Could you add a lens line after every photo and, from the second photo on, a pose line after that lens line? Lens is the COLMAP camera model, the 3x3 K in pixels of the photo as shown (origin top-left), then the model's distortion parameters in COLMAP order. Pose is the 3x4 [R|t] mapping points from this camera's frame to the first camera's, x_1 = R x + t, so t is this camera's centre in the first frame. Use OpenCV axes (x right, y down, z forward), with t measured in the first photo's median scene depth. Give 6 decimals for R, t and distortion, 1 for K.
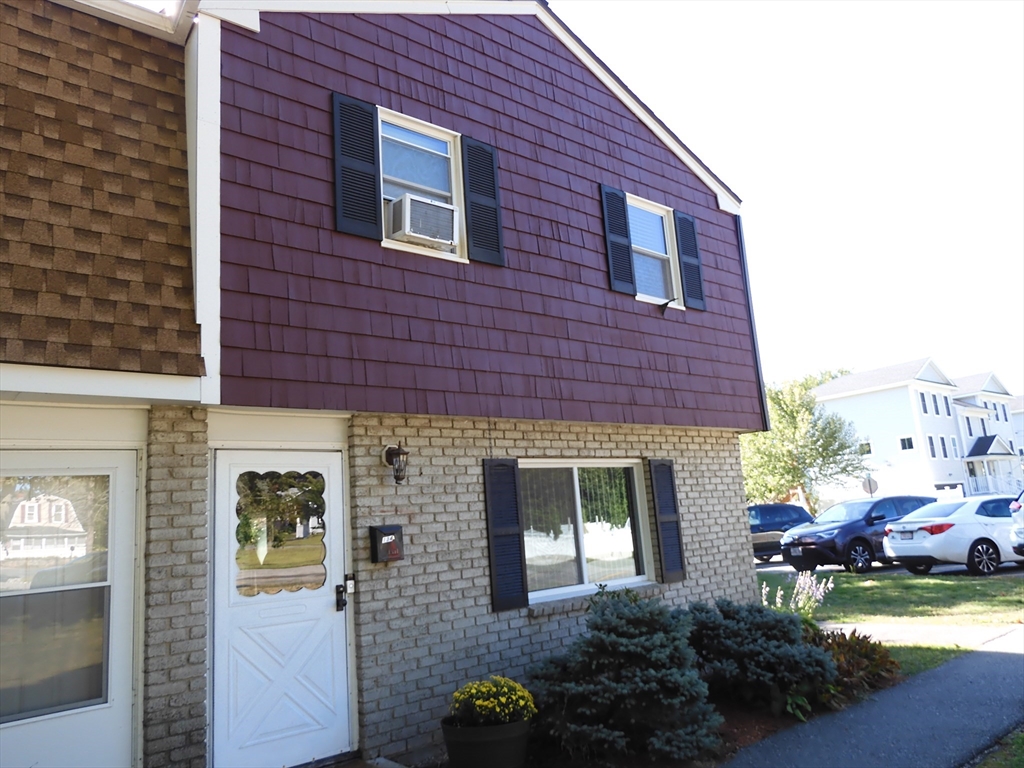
lens RADIAL K [[734.5, 0, 511.1], [0, 734.5, 387.1], [0, 0, 1]] dist [0.001691, 0.008690]
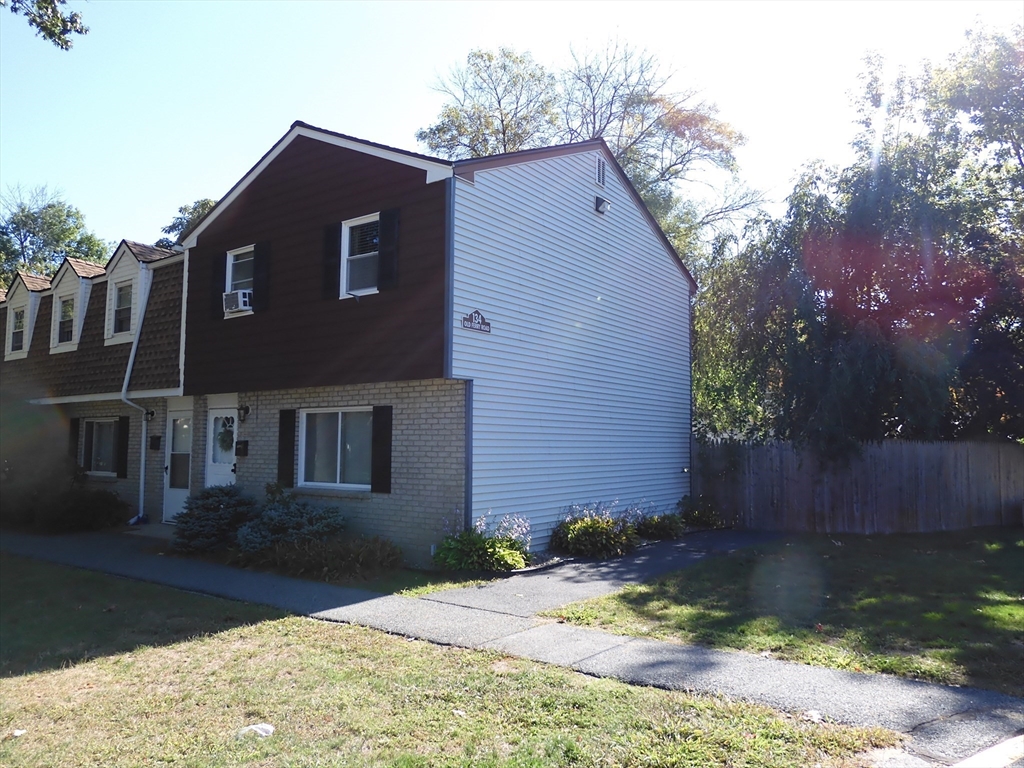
lens RADIAL K [[734.5, 0, 514.4], [0, 734.5, 386.7], [0, 0, 1]] dist [0.001691, 0.008690]
pose [[0.246939, -0.001708, -0.969030, 2.036784], [0.159331, 0.986460, 0.038864, 0.061918], [0.955843, -0.163993, 0.243867, 1.152380]]
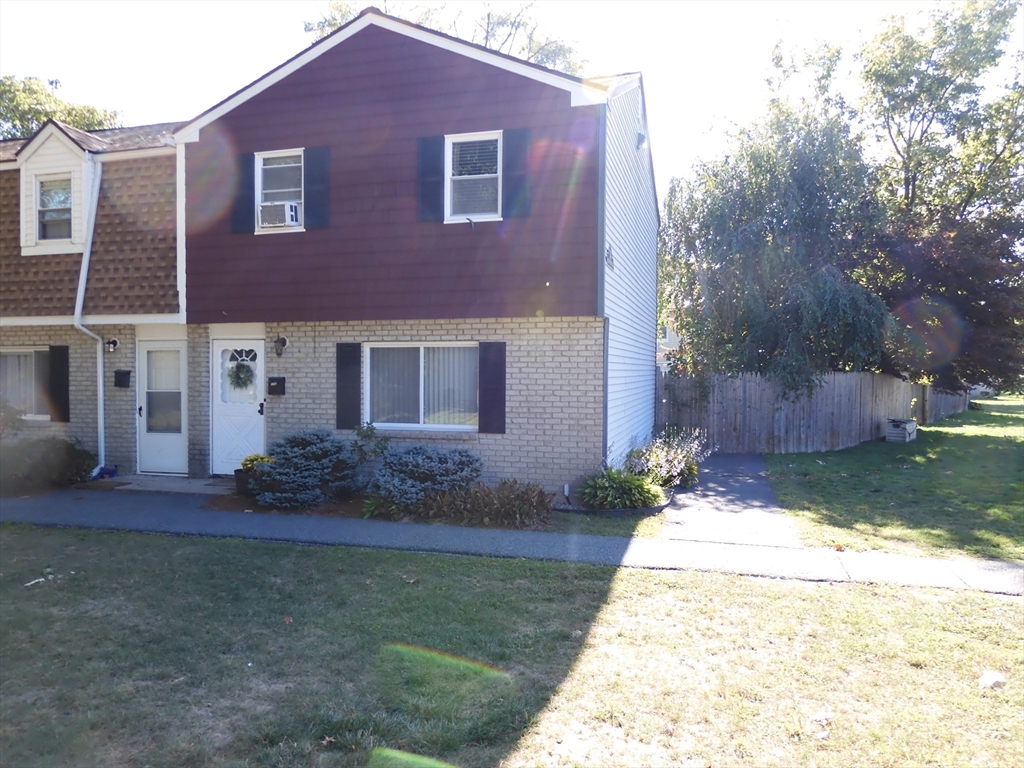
lens RADIAL K [[734.5, 0, 511.8], [0, 734.5, 386.5], [0, 0, 1]] dist [0.001691, 0.008690]
pose [[0.562380, 0.095693, -0.821323, 1.651164], [0.110972, 0.975561, 0.189648, -0.085643], [0.819398, -0.197798, 0.538017, 0.398239]]
